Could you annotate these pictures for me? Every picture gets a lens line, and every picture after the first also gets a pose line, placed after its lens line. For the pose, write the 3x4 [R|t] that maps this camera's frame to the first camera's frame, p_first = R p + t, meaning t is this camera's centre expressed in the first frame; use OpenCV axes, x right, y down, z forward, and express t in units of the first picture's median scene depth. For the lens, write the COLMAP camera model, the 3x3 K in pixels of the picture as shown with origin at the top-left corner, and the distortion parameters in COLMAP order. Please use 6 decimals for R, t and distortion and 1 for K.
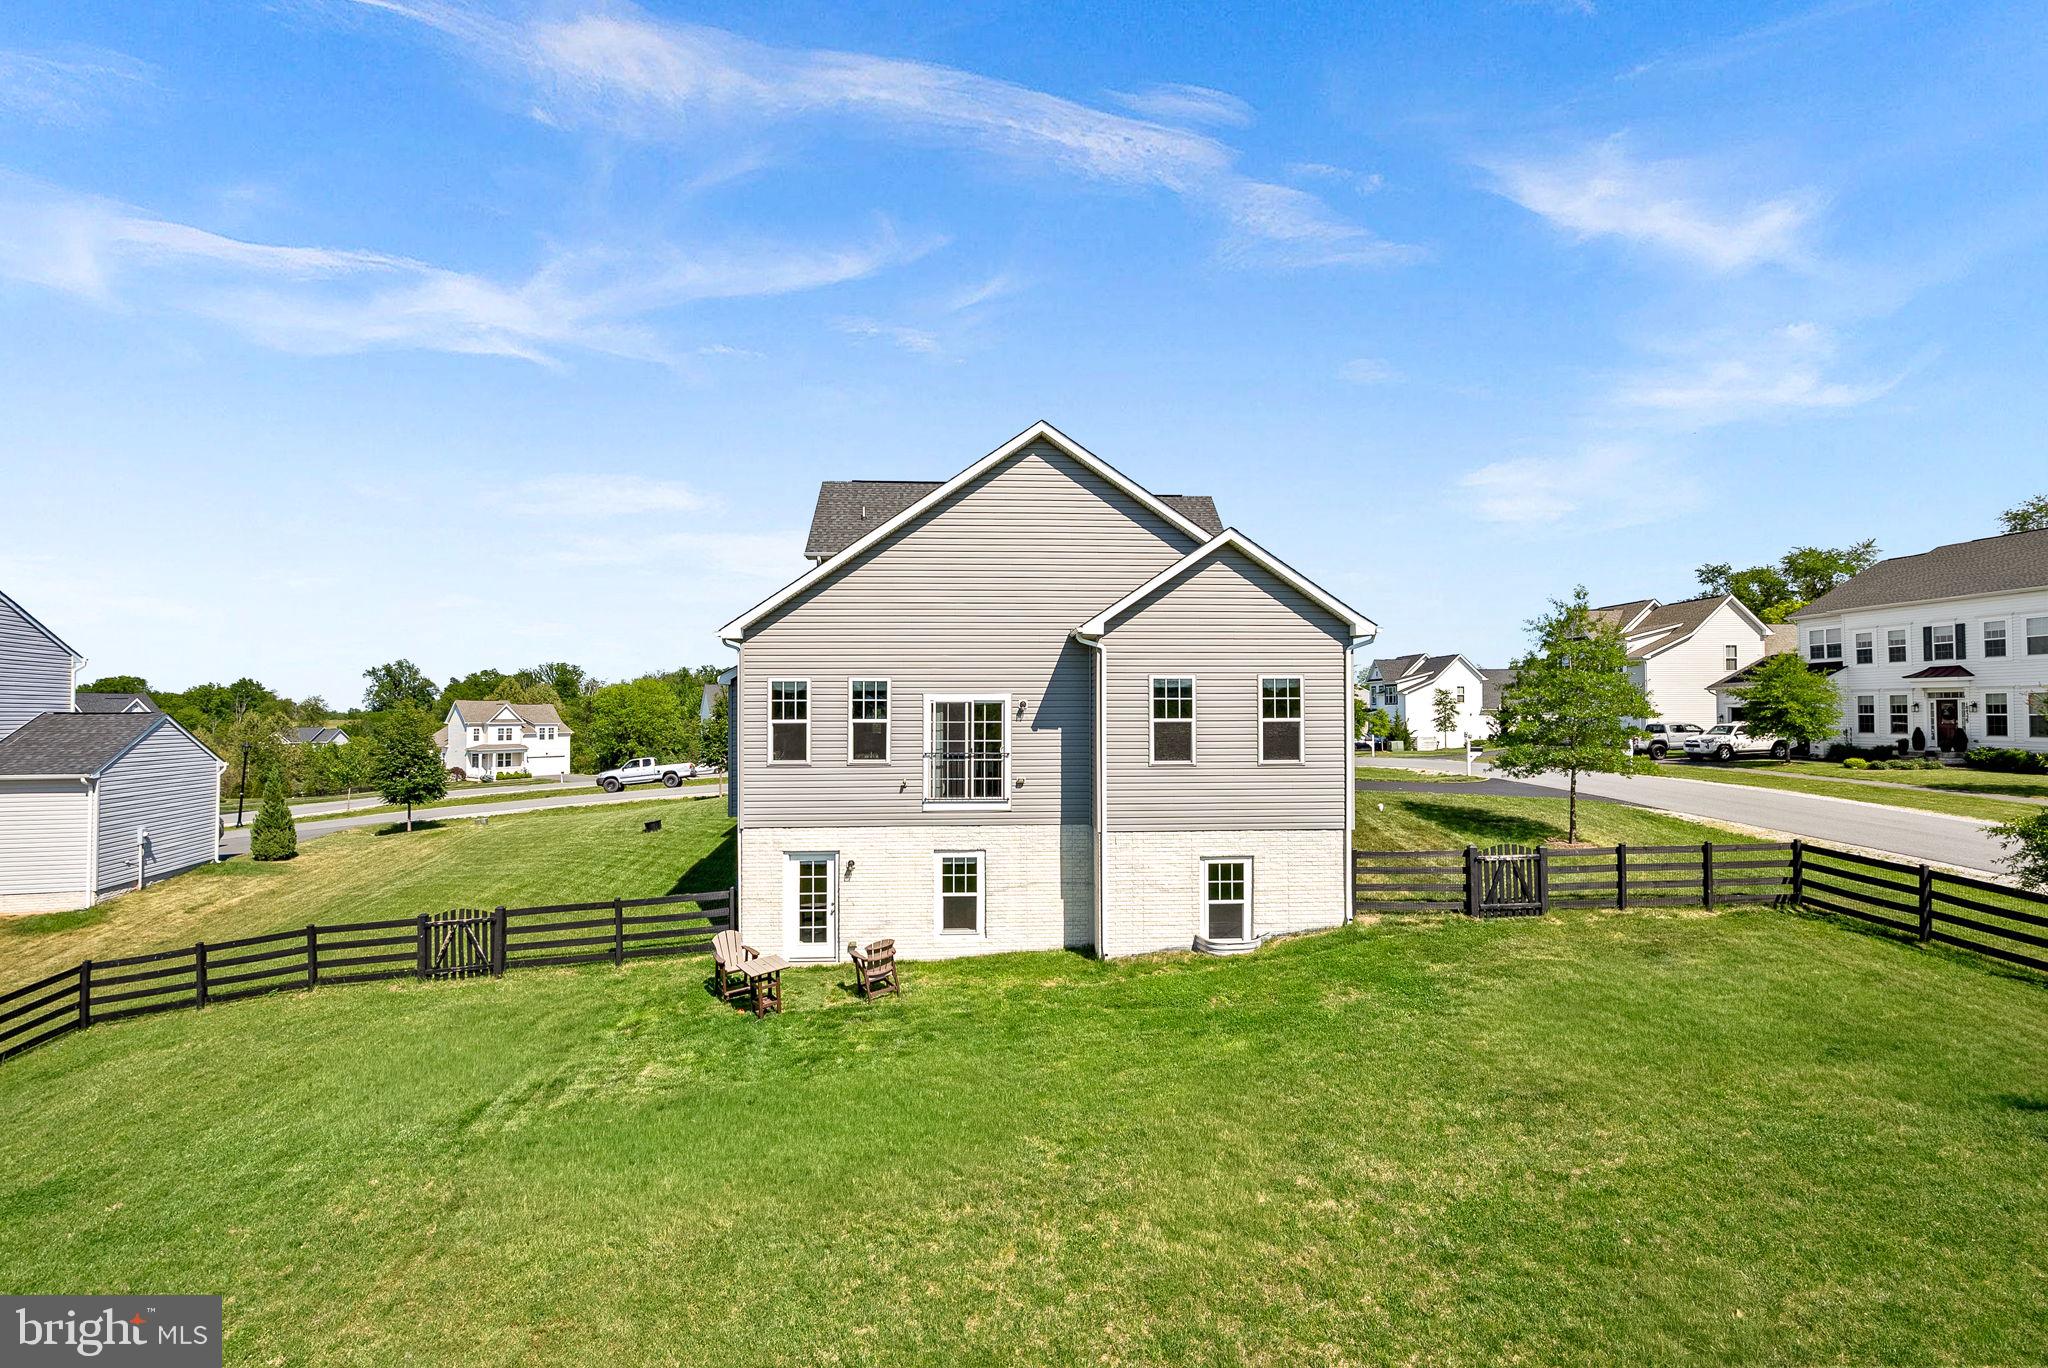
lens RADIAL K [[929.7, 0, 1028.9], [0, 929.7, 693.0], [0, 0, 1]] dist [-0.011475, 0.006704]
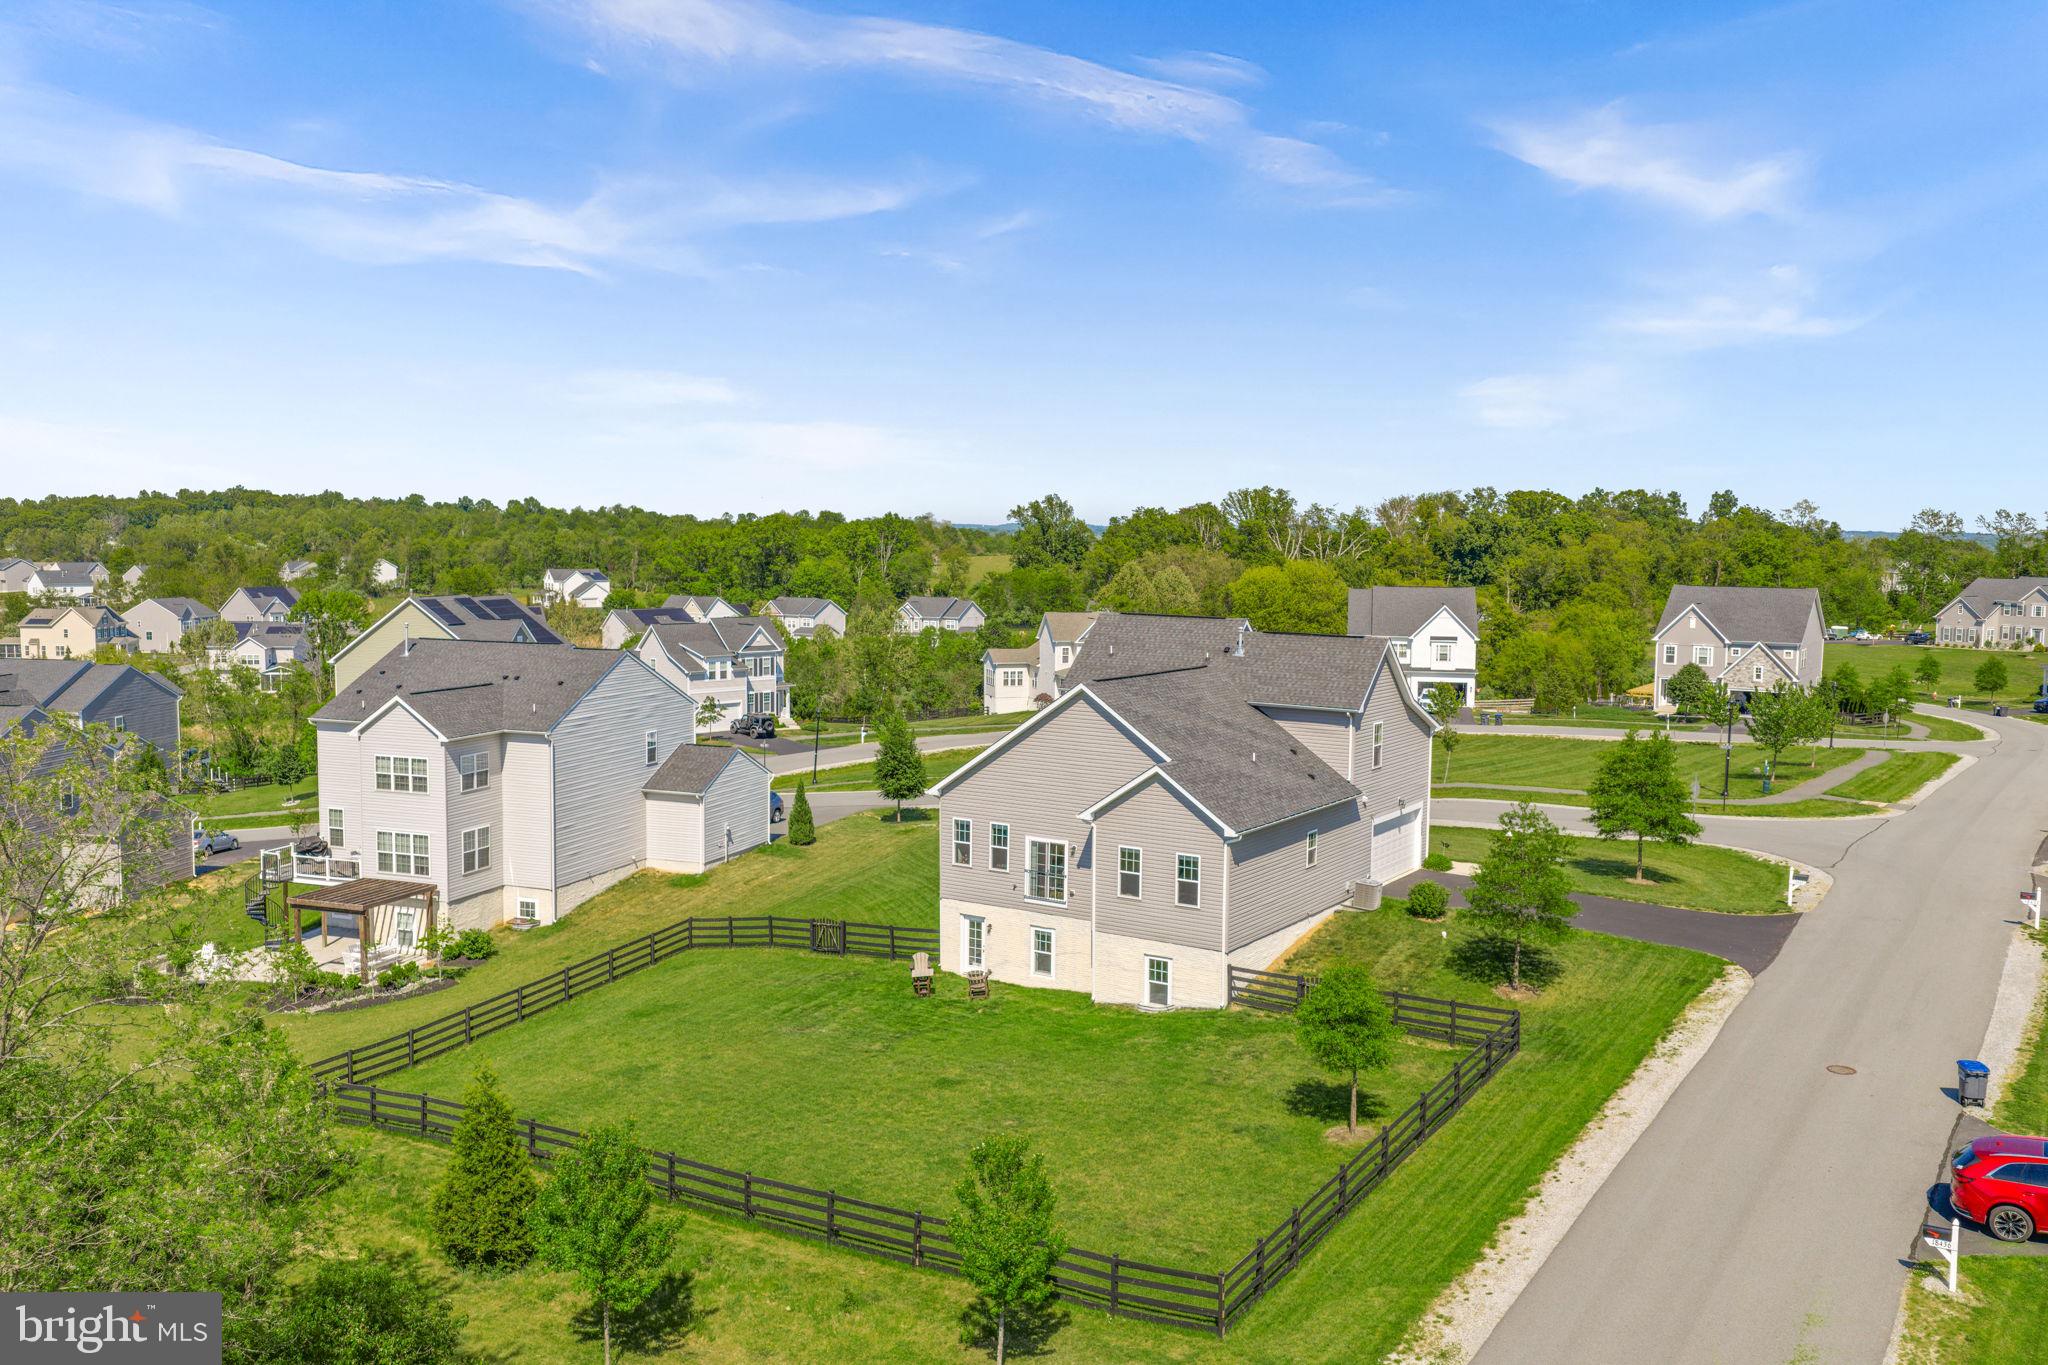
lens RADIAL K [[1697.5, 0, 1024.0], [0, 1697.5, 682.5], [0, 0, 1]] dist [0.027306, -0.049089]
pose [[0.804123, 0.065467, -0.590847, 1.722107], [-0.000069, 0.993928, 0.110036, -0.625074], [0.594463, -0.088442, 0.799245, -1.486900]]
